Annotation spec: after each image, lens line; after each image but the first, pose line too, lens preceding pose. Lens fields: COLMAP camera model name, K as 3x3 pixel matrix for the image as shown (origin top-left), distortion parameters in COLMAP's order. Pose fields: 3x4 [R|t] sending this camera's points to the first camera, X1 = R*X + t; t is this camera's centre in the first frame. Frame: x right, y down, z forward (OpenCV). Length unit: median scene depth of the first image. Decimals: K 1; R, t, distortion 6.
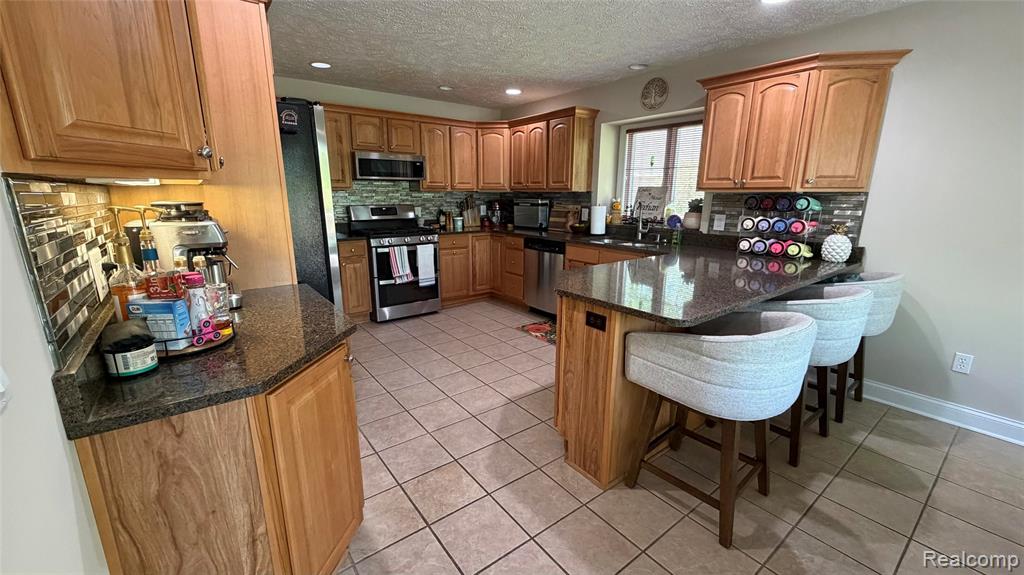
lens RADIAL K [[406.7, 0, 507.8], [0, 406.7, 289.5], [0, 0, 1]] dist [0.000041, -0.000023]
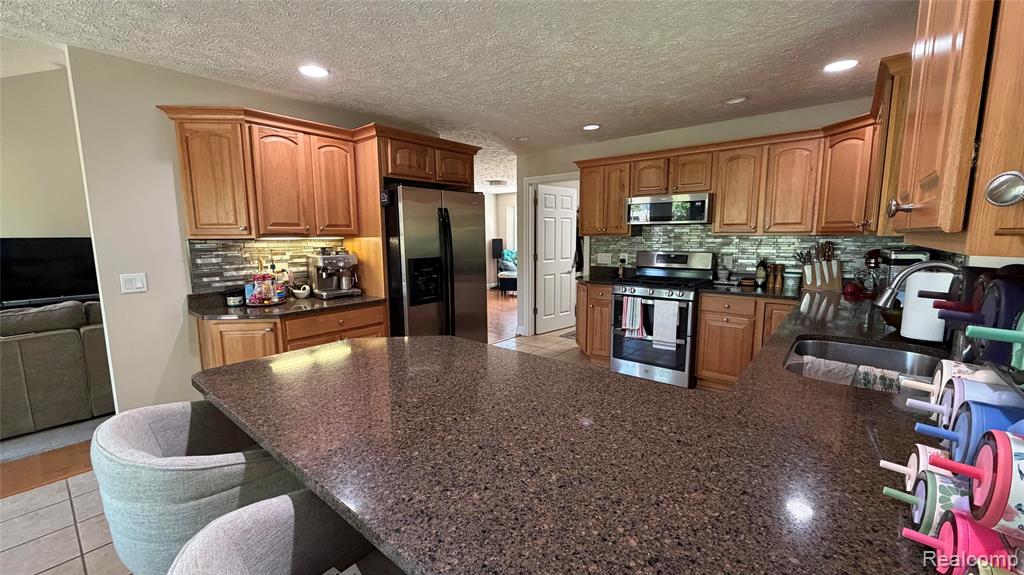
lens RADIAL K [[406.7, 0, 507.8], [0, 406.7, 289.5], [0, 0, 1]] dist [0.000041, -0.000023]
pose [[0.221931, 0.123255, -0.967241, 0.554819], [-0.217234, 0.973297, 0.074183, -0.132042], [0.950556, 0.193654, 0.242780, 0.524798]]
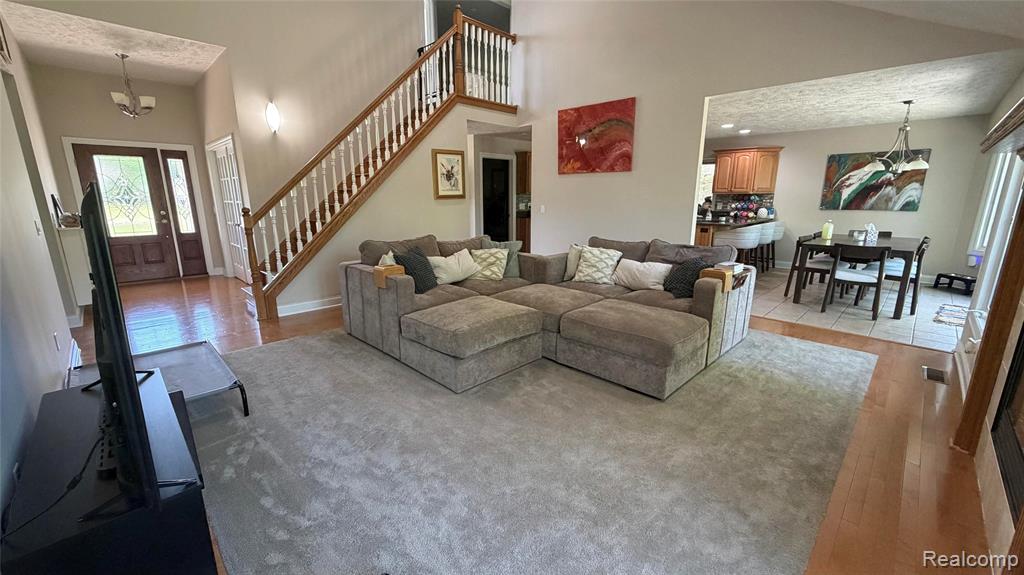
lens RADIAL K [[406.7, 0, 507.8], [0, 406.7, 289.5], [0, 0, 1]] dist [0.000041, -0.000023]
pose [[0.992207, -0.035118, 0.119552, -0.876789], [0.035276, 0.999377, 0.000789, 0.241147], [-0.119506, 0.003434, 0.992828, -1.057855]]
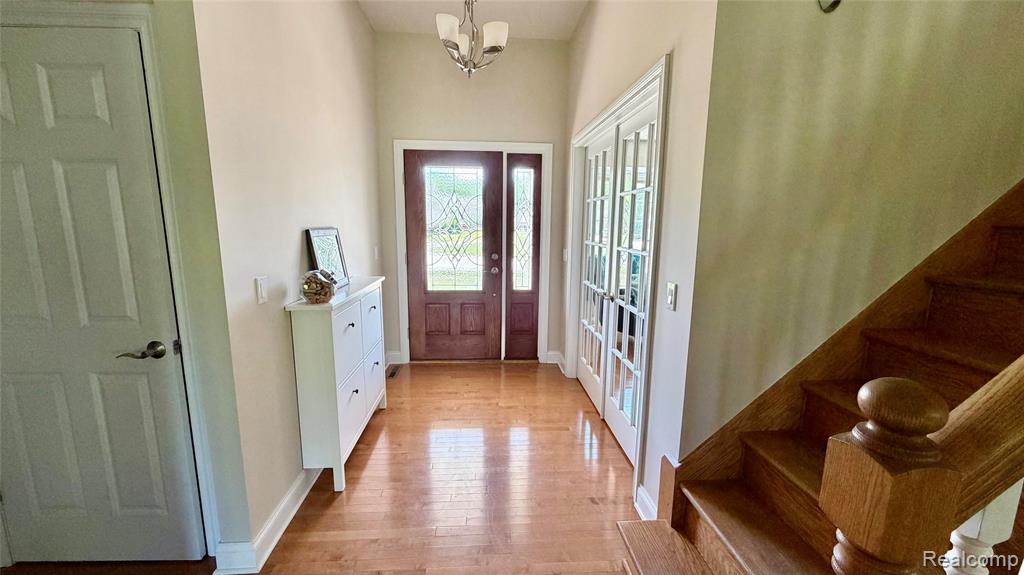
lens RADIAL K [[406.7, 0, 507.8], [0, 406.7, 289.5], [0, 0, 1]] dist [0.000041, -0.000023]
pose [[0.833113, 0.093453, -0.545151, -1.457776], [-0.131071, 0.990906, -0.030439, -0.003816], [0.537349, 0.096812, 0.837785, -0.097281]]
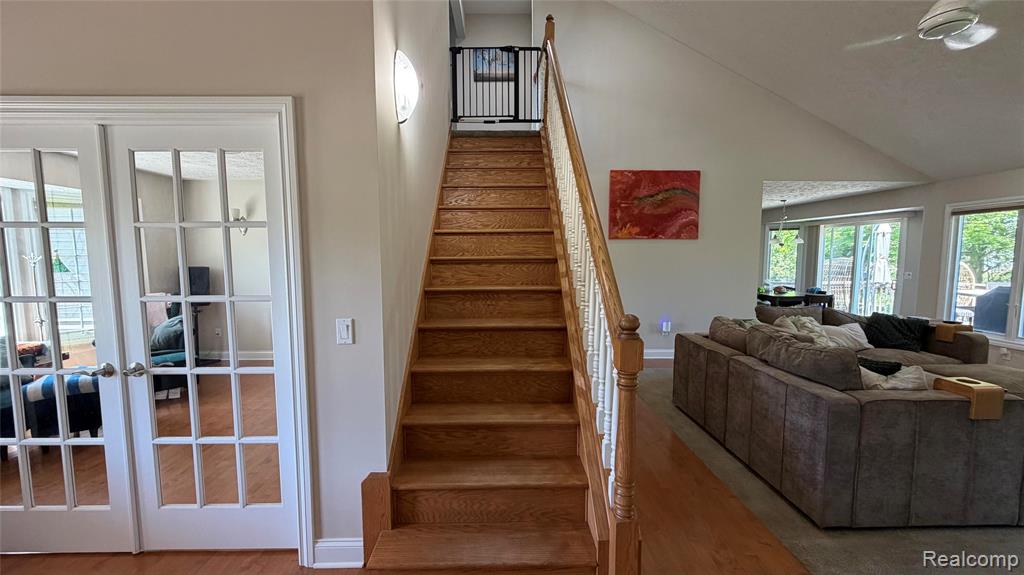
lens RADIAL K [[406.7, 0, 507.8], [0, 406.7, 289.5], [0, 0, 1]] dist [0.000041, -0.000023]
pose [[0.590851, -0.076578, 0.803138, -1.792998], [0.190465, 0.980586, -0.046624, -0.022111], [-0.783976, 0.180518, 0.593966, -0.066277]]
